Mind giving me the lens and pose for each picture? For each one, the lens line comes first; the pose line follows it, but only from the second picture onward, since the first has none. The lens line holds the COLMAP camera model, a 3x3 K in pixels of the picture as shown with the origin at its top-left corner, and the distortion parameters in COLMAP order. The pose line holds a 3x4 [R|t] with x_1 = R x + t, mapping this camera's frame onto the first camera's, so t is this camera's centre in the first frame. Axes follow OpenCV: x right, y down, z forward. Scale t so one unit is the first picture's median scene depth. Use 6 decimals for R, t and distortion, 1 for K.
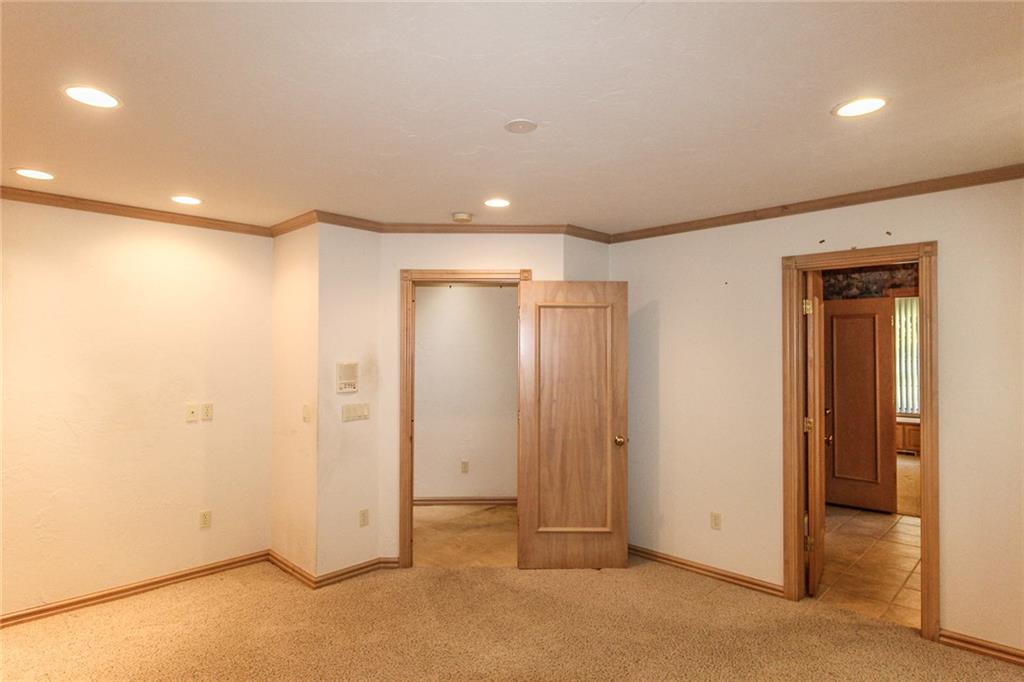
lens RADIAL K [[565.4, 0, 518.6], [0, 565.4, 338.7], [0, 0, 1]] dist [0.000068, -0.000212]
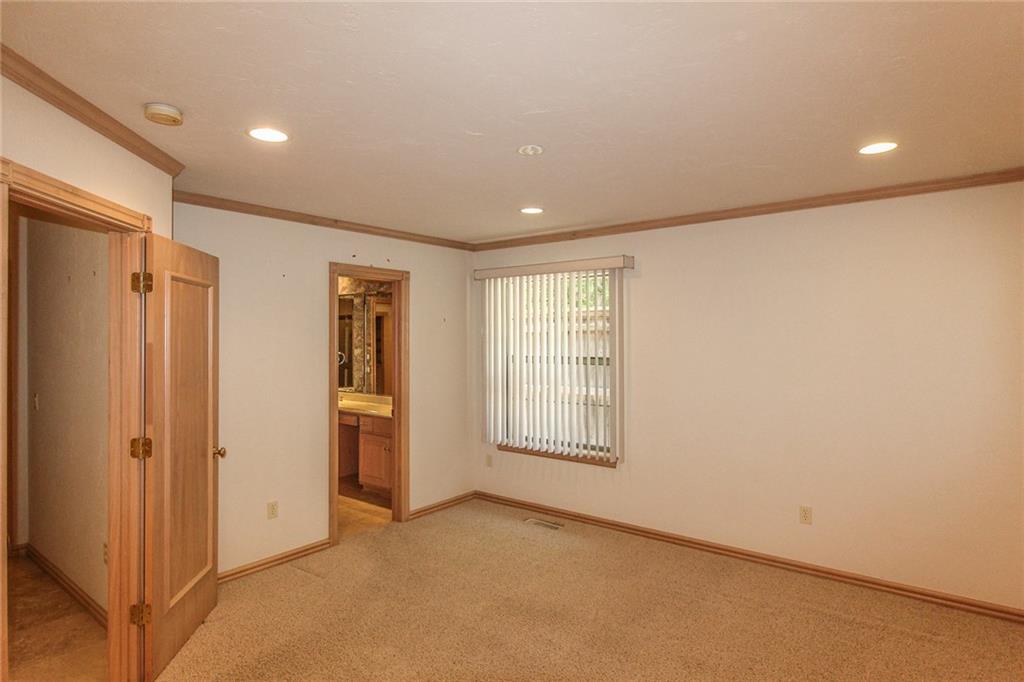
lens RADIAL K [[565.4, 0, 518.6], [0, 565.4, 338.7], [0, 0, 1]] dist [0.000068, -0.000212]
pose [[-0.099798, 0.003178, 0.995003, -0.756152], [-0.009593, 0.999945, -0.004156, 0.018527], [-0.994961, -0.009959, -0.099762, 0.720520]]
